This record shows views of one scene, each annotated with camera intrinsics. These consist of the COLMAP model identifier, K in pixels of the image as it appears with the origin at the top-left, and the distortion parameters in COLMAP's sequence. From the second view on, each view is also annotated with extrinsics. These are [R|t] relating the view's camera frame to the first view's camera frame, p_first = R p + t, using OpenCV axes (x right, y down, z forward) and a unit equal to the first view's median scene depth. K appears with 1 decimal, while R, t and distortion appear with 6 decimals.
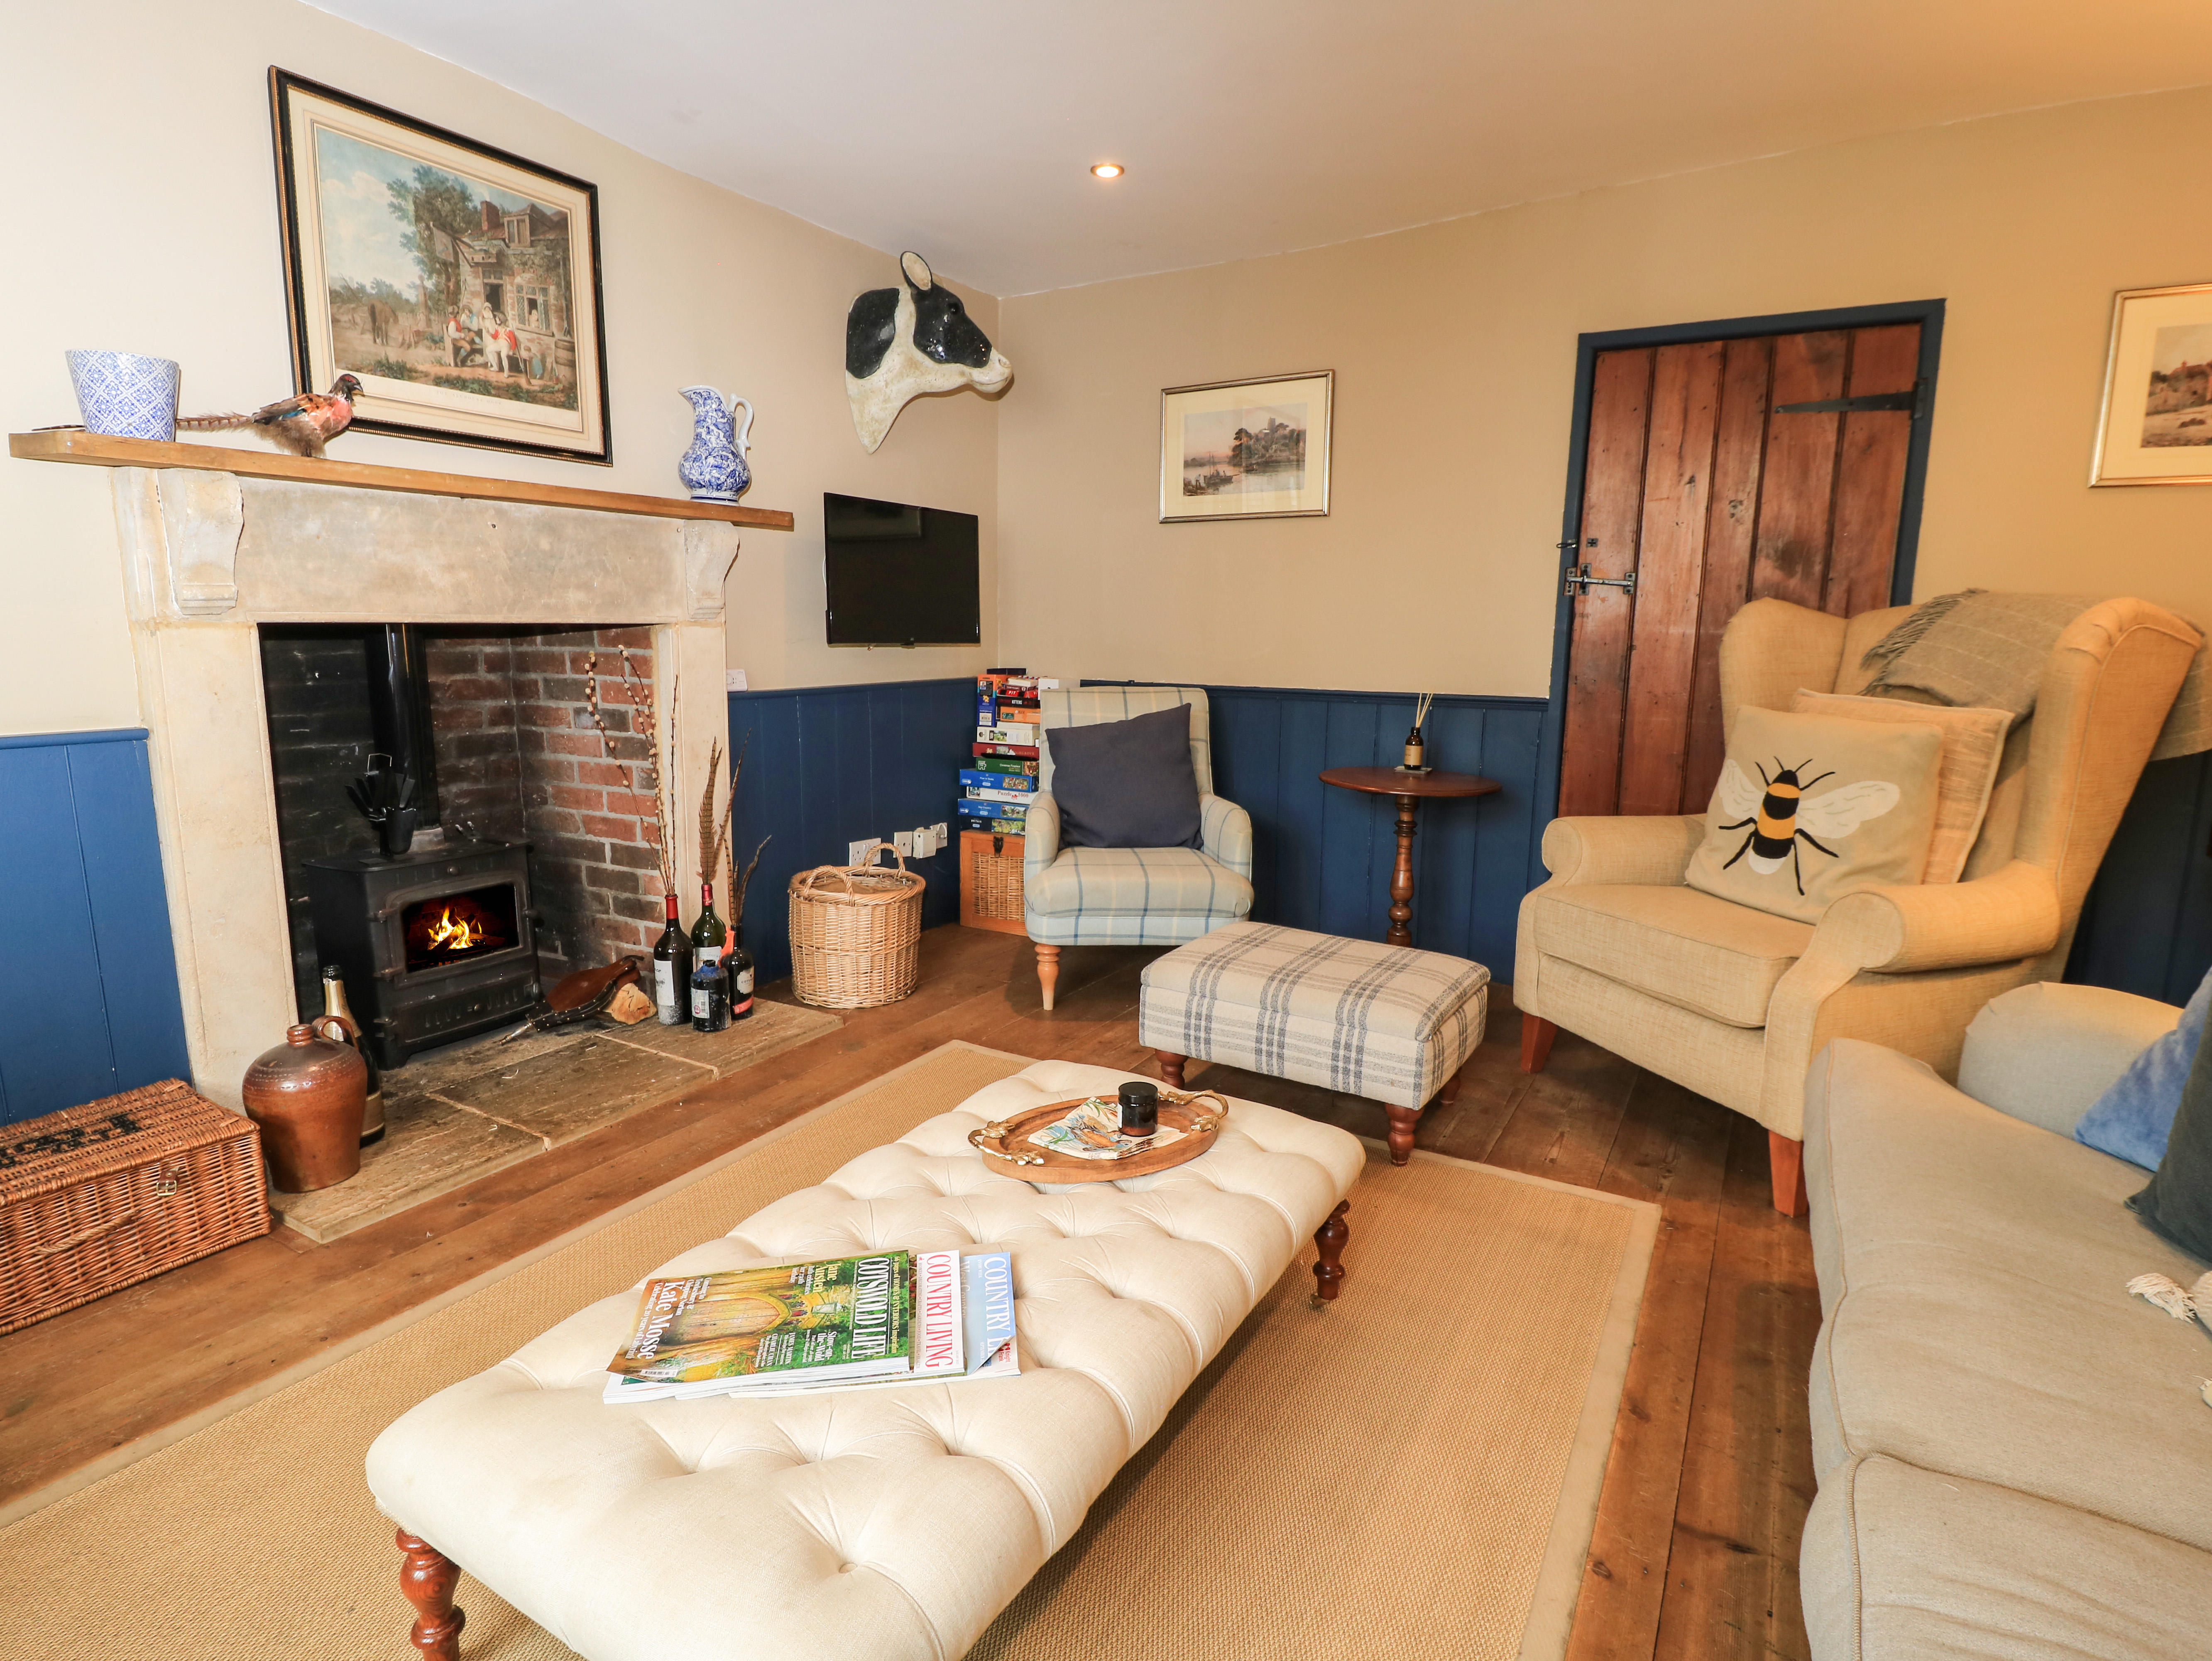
lens RADIAL K [[1176.1, 0, 1106.0], [0, 1176.1, 830.5], [0, 0, 1]] dist [0.001236, -0.008413]
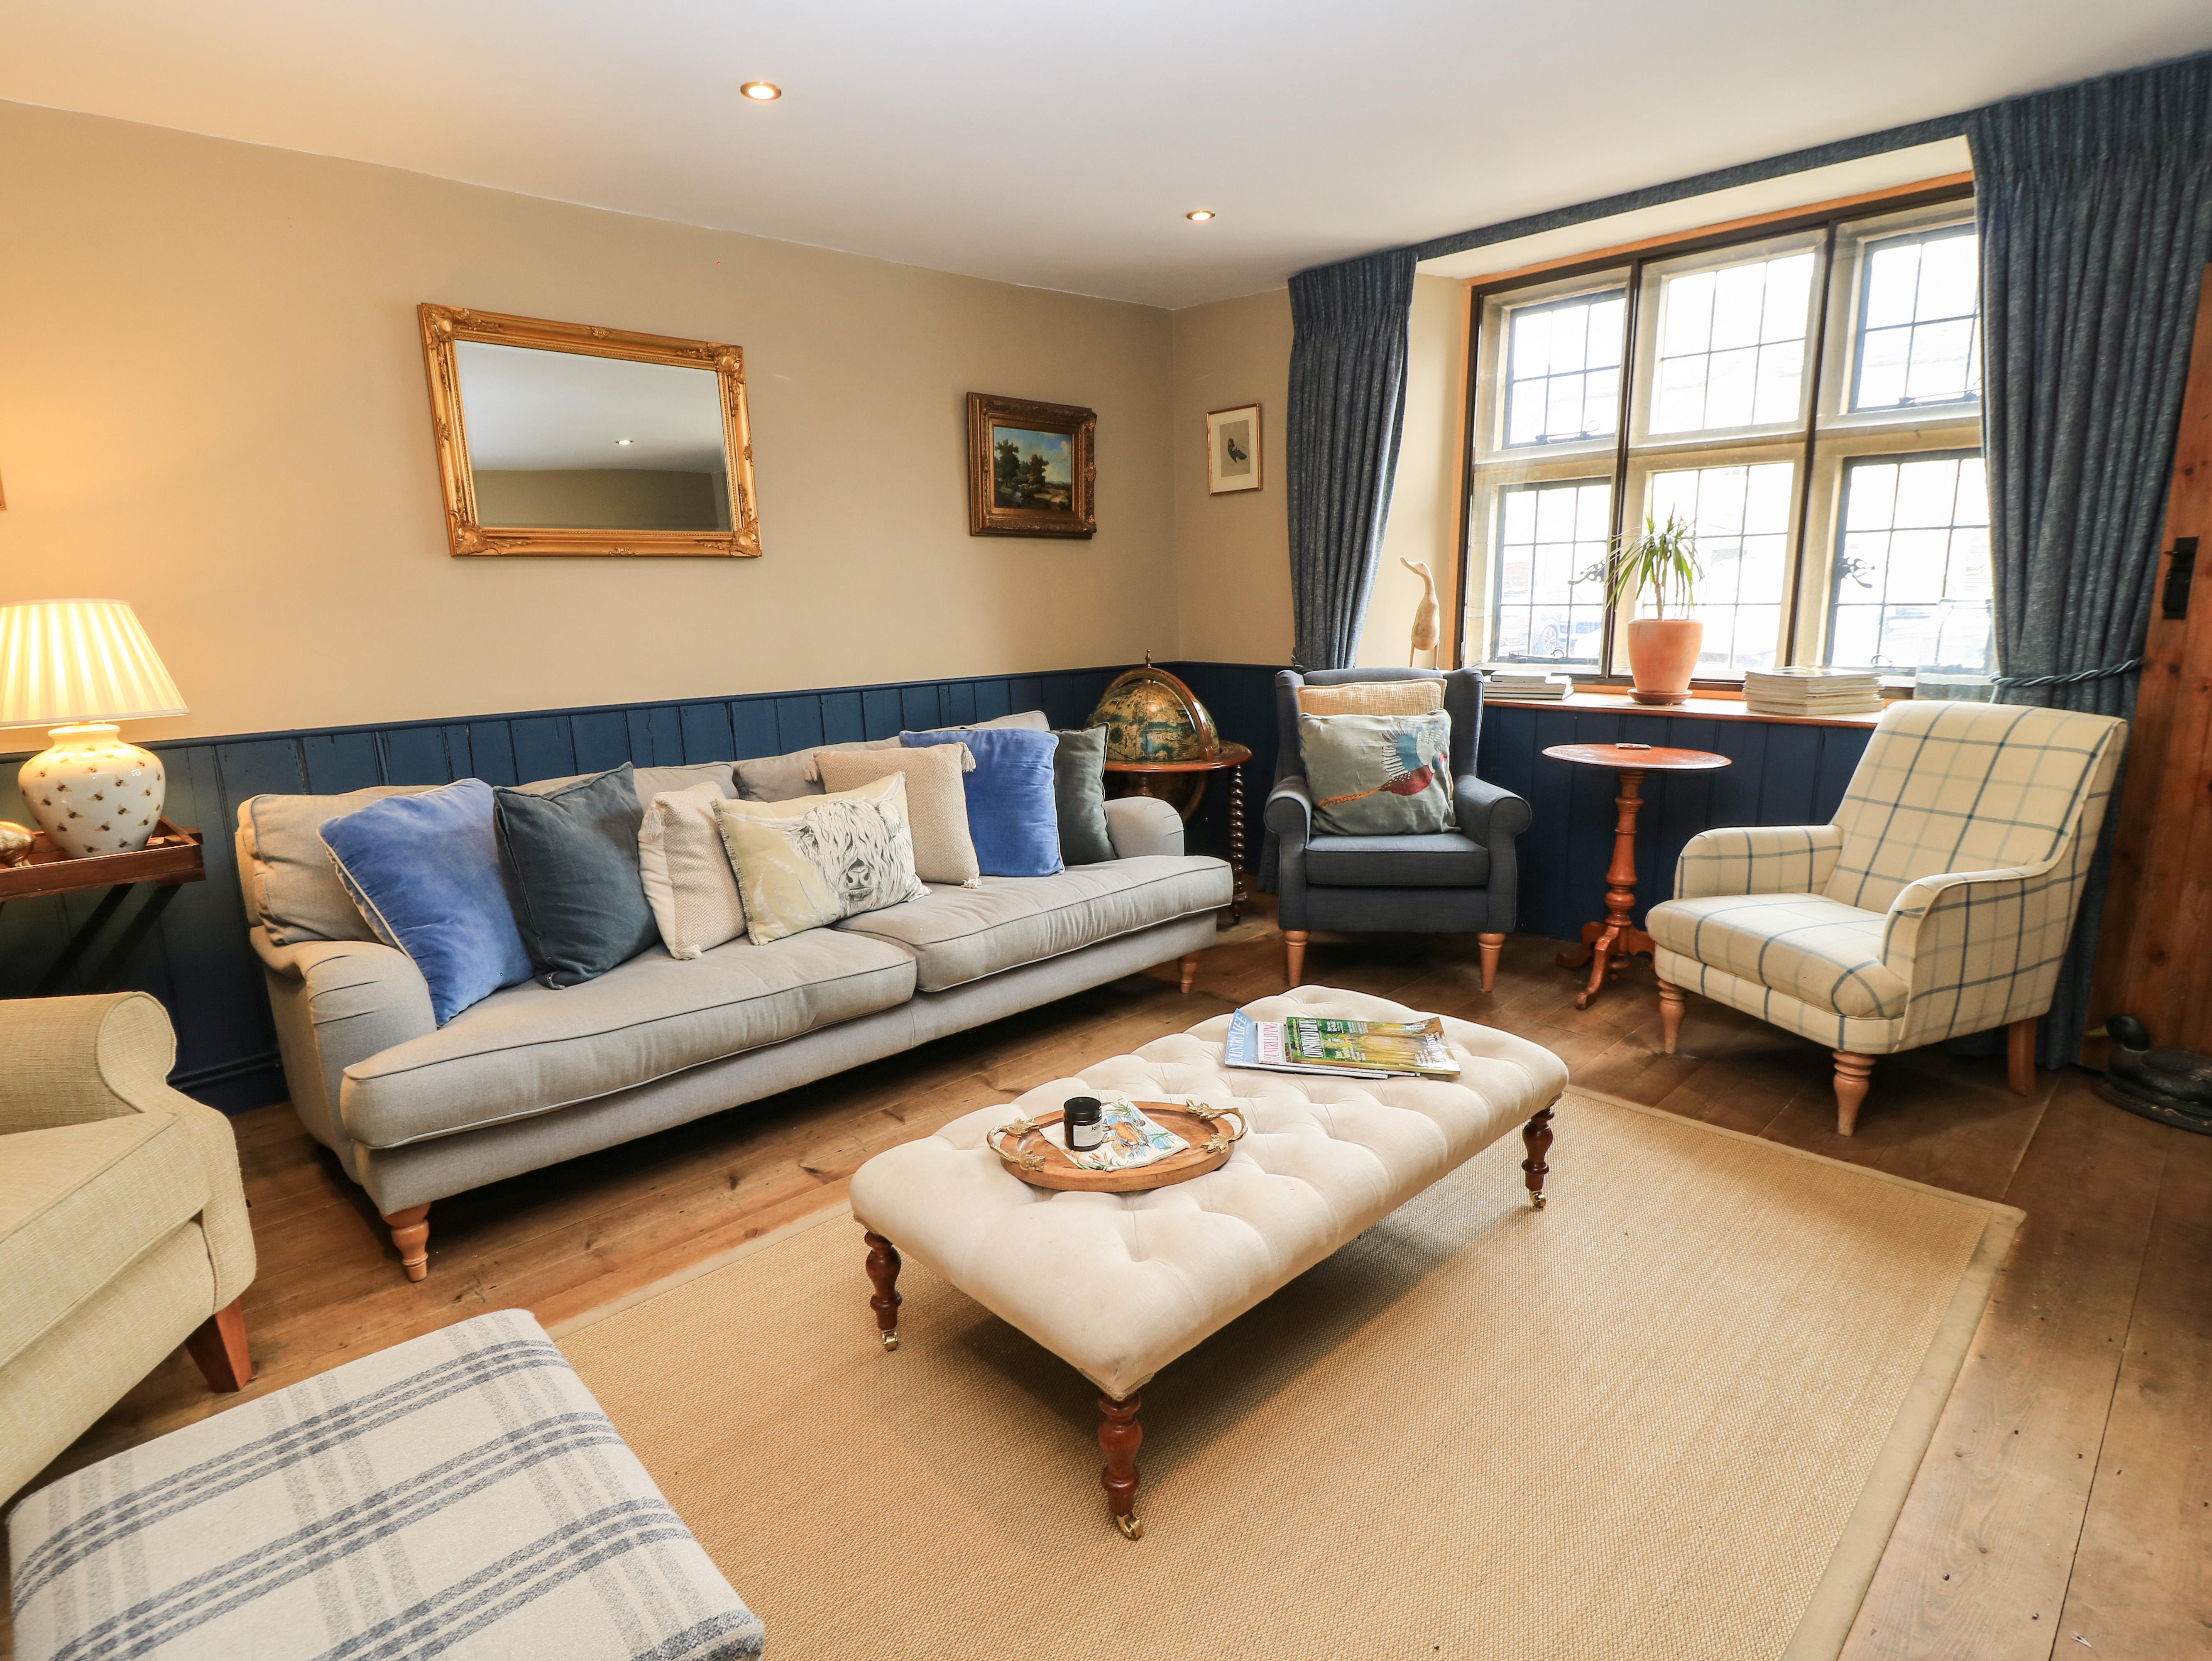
lens RADIAL K [[1151.9, 0, 1095.8], [0, 1151.9, 835.1], [0, 0, 1]] dist [0.019370, -0.031346]
pose [[-0.962674, -0.051299, 0.265758, -0.140540], [0.052425, 0.927941, 0.369021, -0.220604], [-0.265539, 0.369180, -0.890615, 1.068631]]
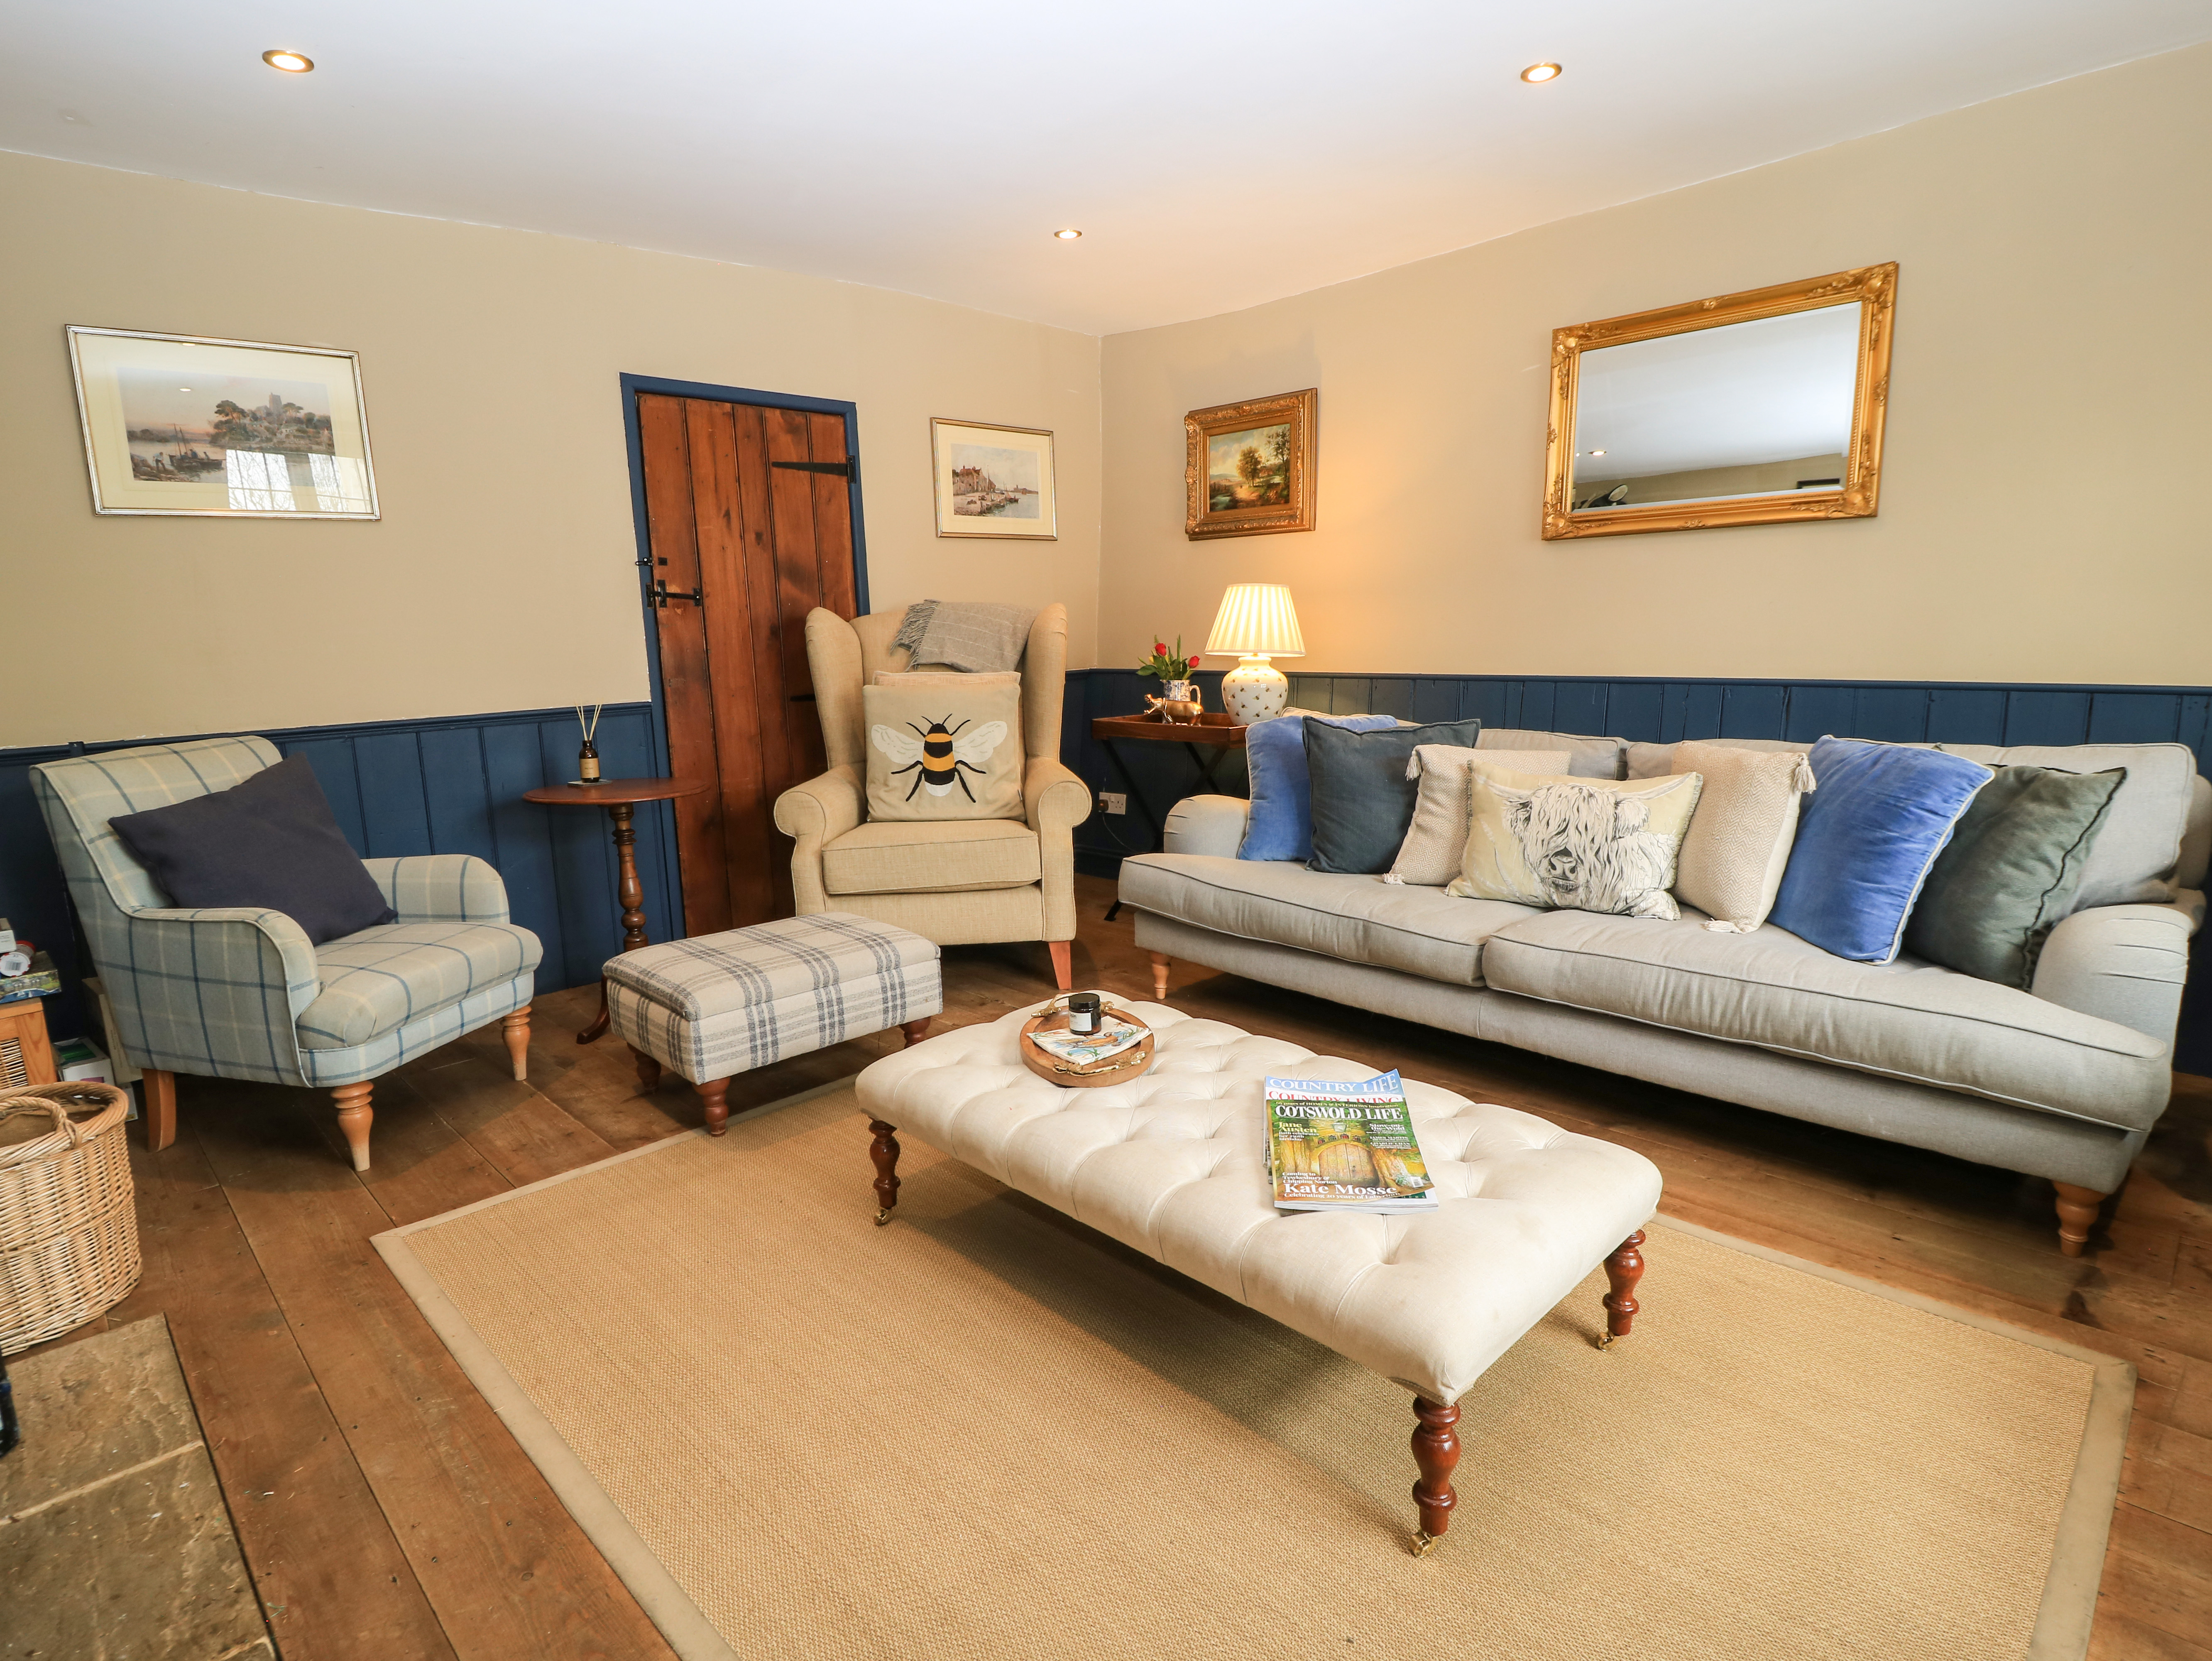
lens RADIAL K [[1151.9, 0, 1095.8], [0, 1151.9, 835.1], [0, 0, 1]] dist [0.019370, -0.031346]
pose [[0.260632, -0.197143, 0.945095, -0.647342], [0.201359, 0.968501, 0.146496, -0.074862], [-0.944206, 0.152121, 0.292119, 0.354281]]
